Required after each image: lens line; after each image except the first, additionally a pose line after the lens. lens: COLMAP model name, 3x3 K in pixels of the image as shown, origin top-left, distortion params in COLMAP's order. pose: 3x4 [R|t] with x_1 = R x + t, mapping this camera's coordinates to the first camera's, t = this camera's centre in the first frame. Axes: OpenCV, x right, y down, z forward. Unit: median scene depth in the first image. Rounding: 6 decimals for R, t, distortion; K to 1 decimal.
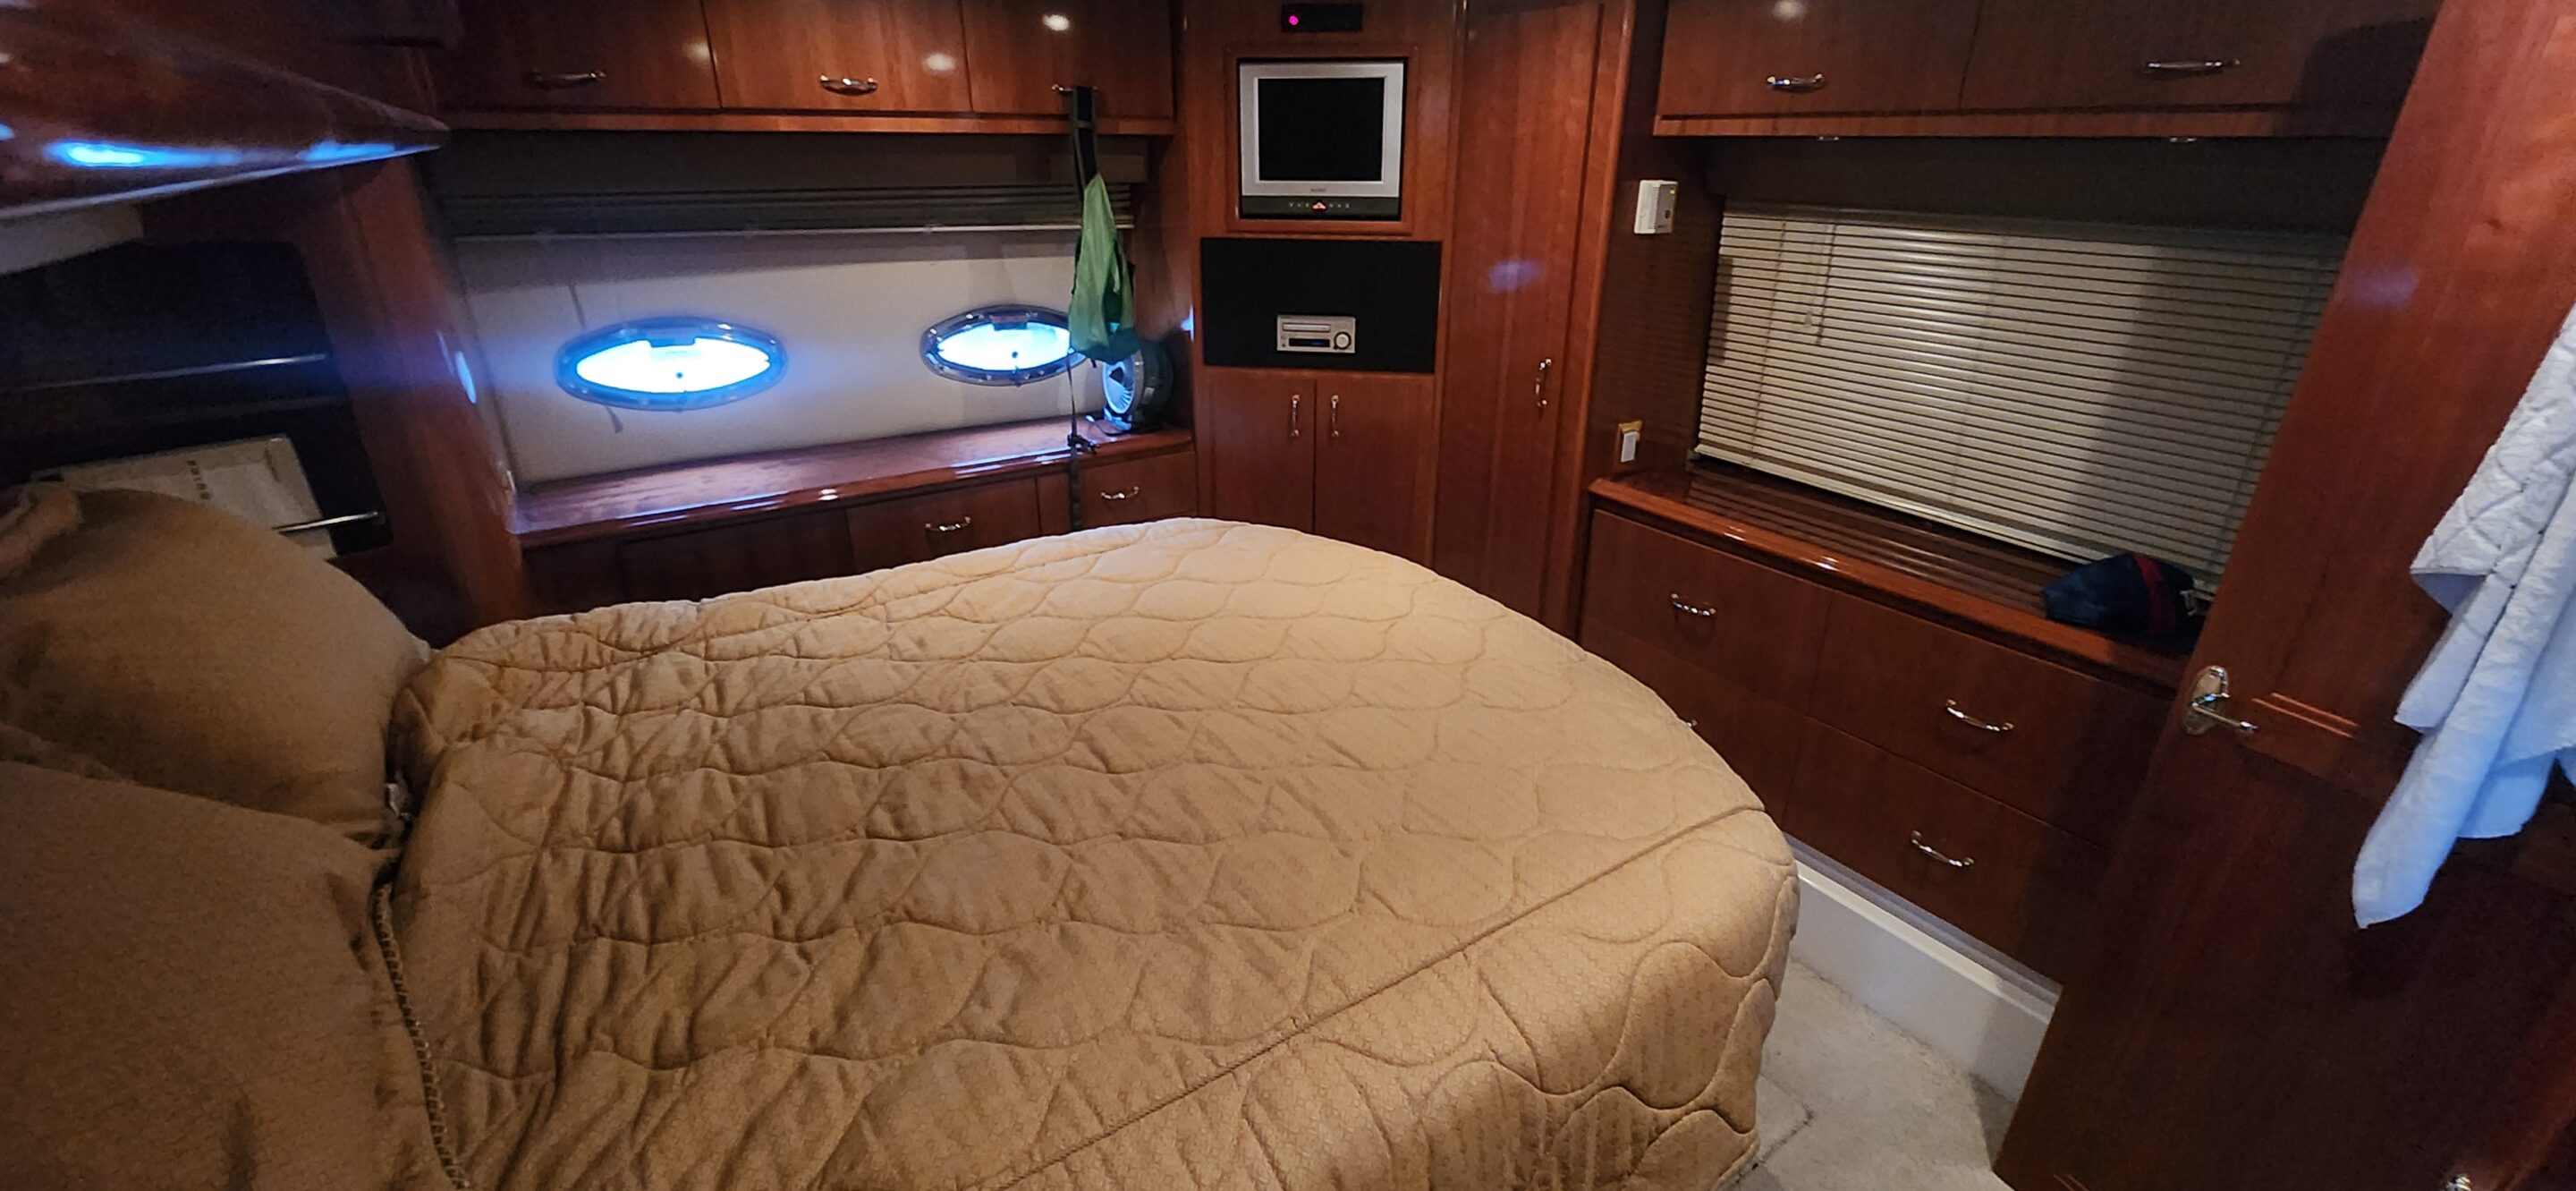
lens RADIAL K [[1044.0, 0, 1291.0], [0, 1044.0, 597.4], [0, 0, 1]] dist [0.000165, -0.000283]
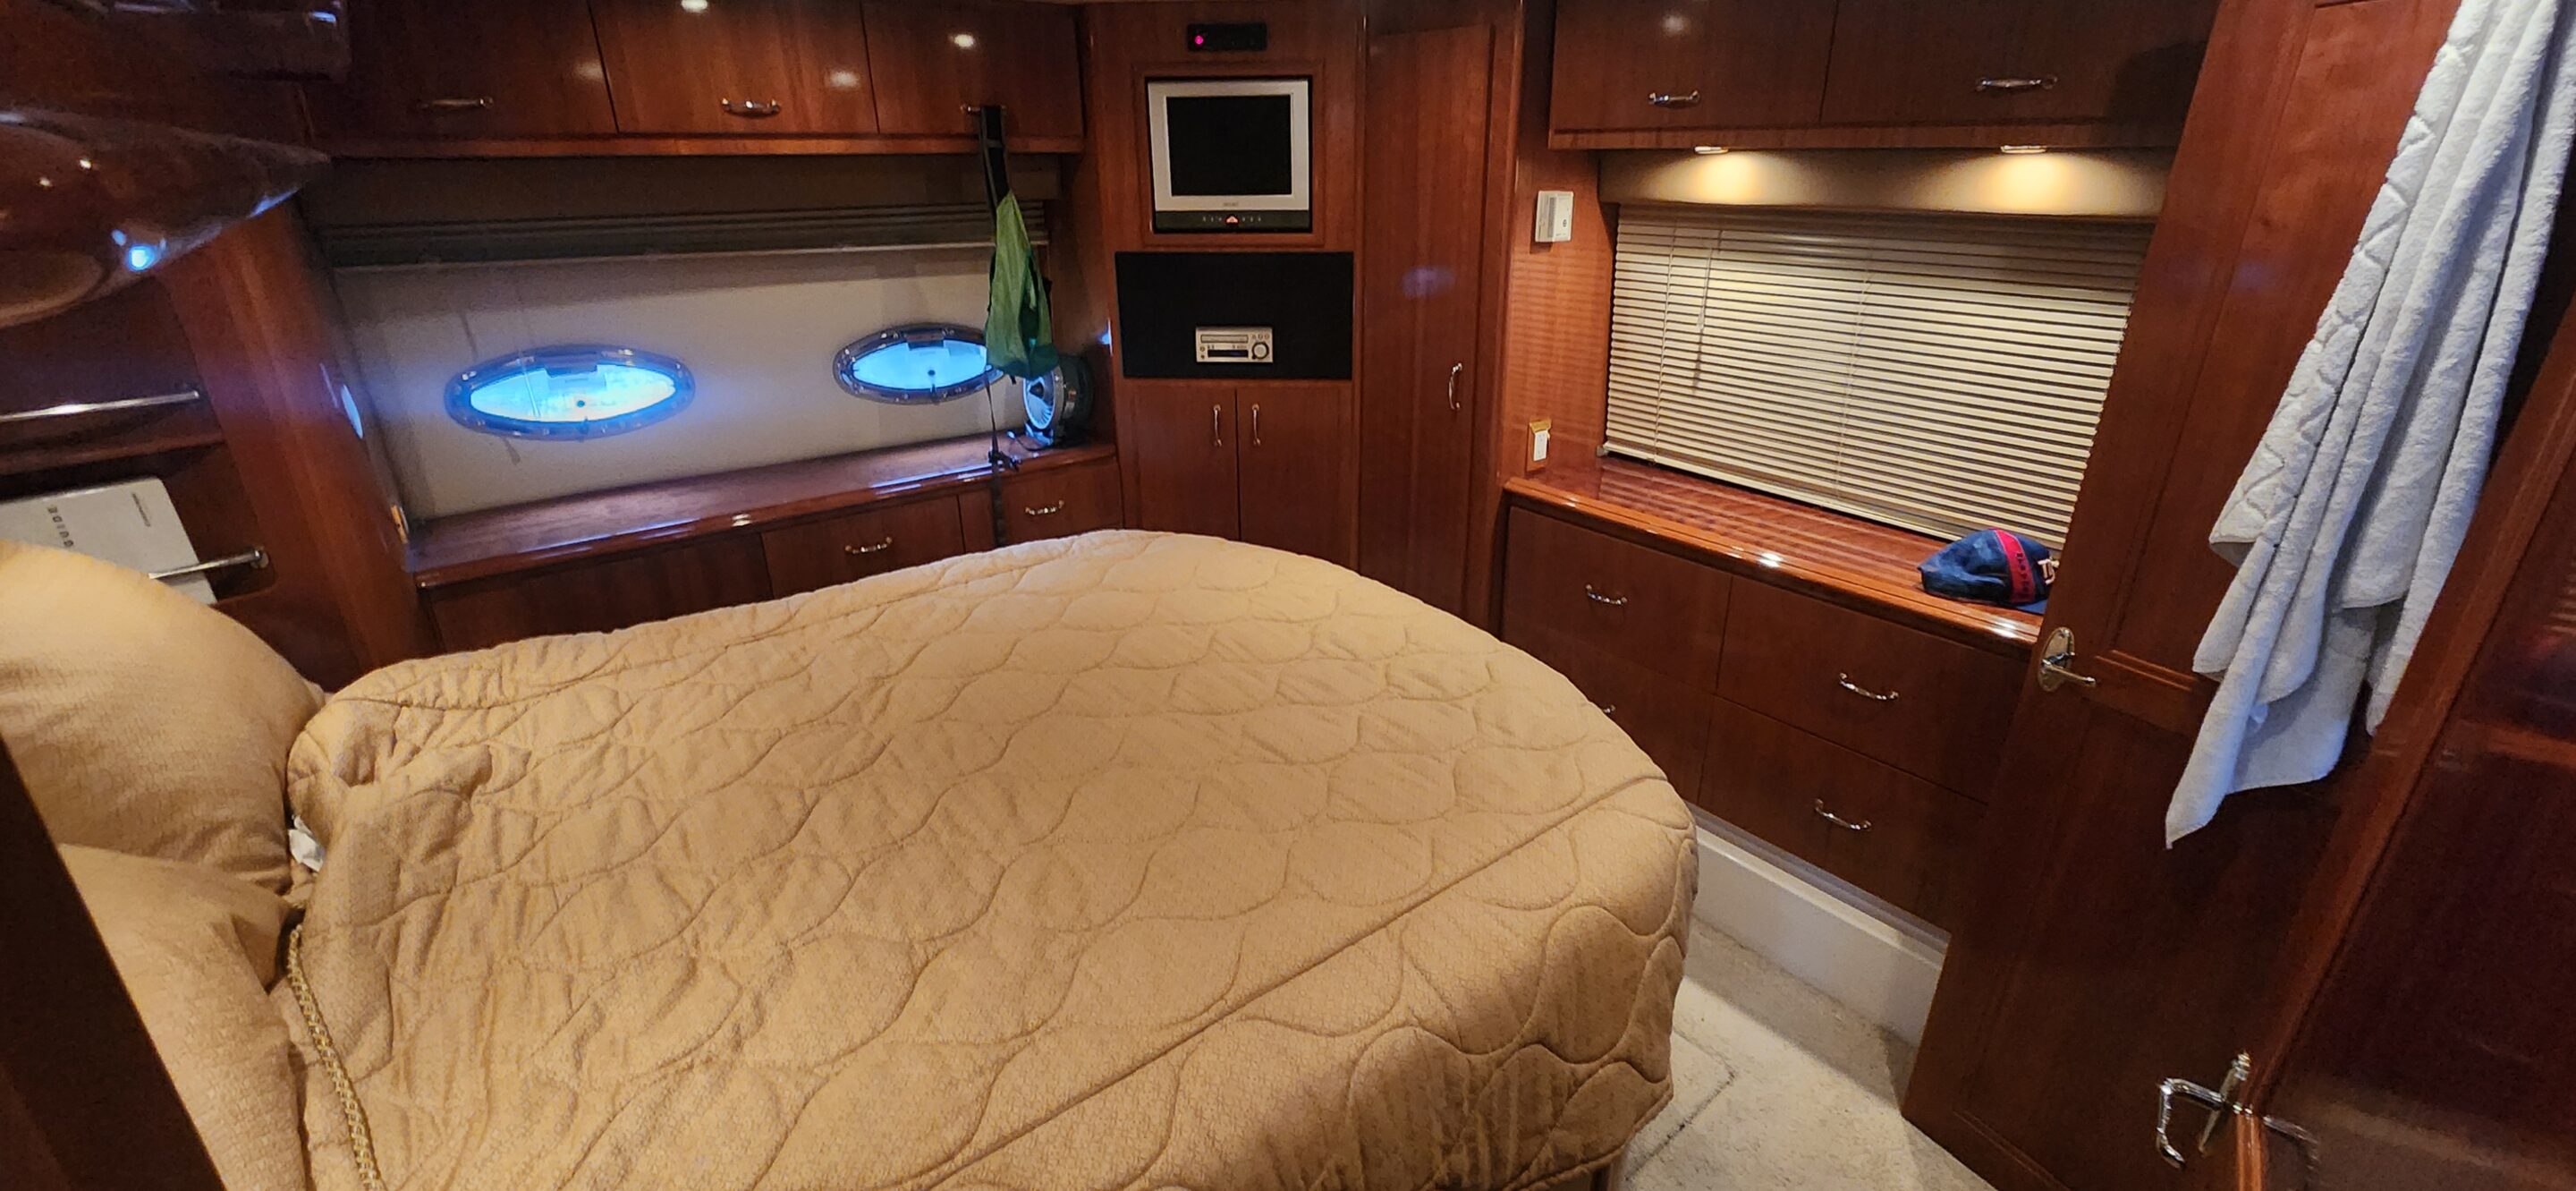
lens RADIAL K [[1059.4, 0, 1304.0], [0, 1059.4, 584.6], [0, 0, 1]] dist [-0.001664, -0.000032]
pose [[0.996500, -0.041271, 0.072699, 0.008419], [0.042913, 0.998855, -0.021162, 0.006031], [-0.071743, 0.024207, 0.997129, -0.030068]]
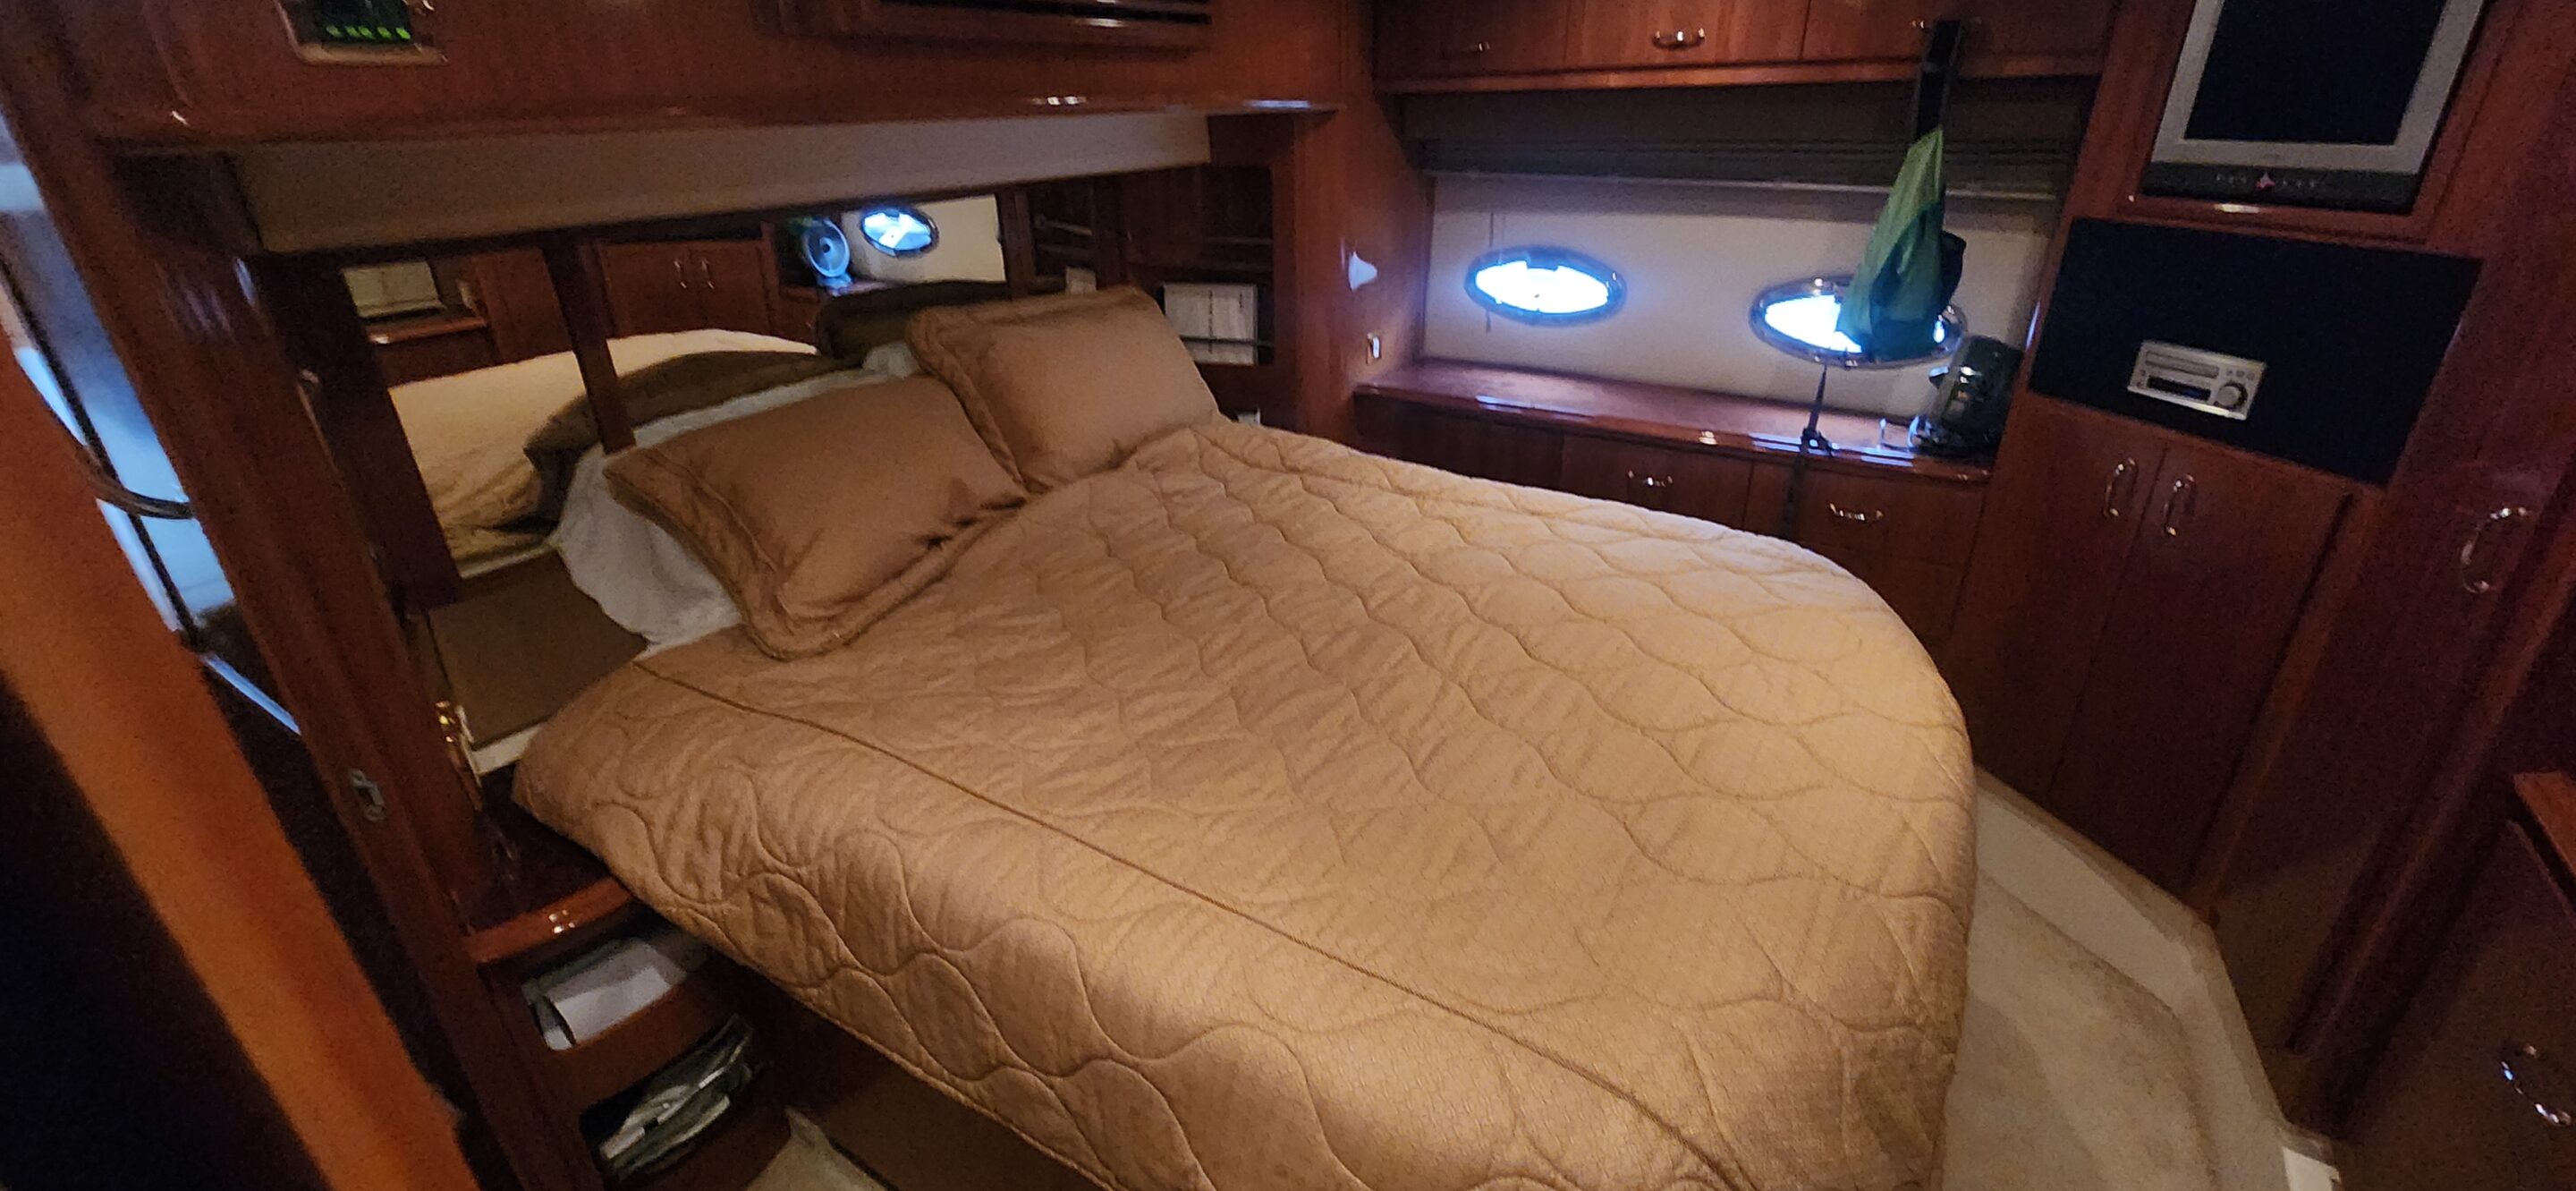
lens RADIAL K [[1044.0, 0, 1291.0], [0, 1044.0, 597.4], [0, 0, 1]] dist [0.000165, -0.000283]
pose [[0.393227, 0.384921, -0.834990, 0.474929], [-0.346039, 0.903334, 0.253464, -0.114055], [0.851839, 0.189271, 0.488413, 0.257504]]
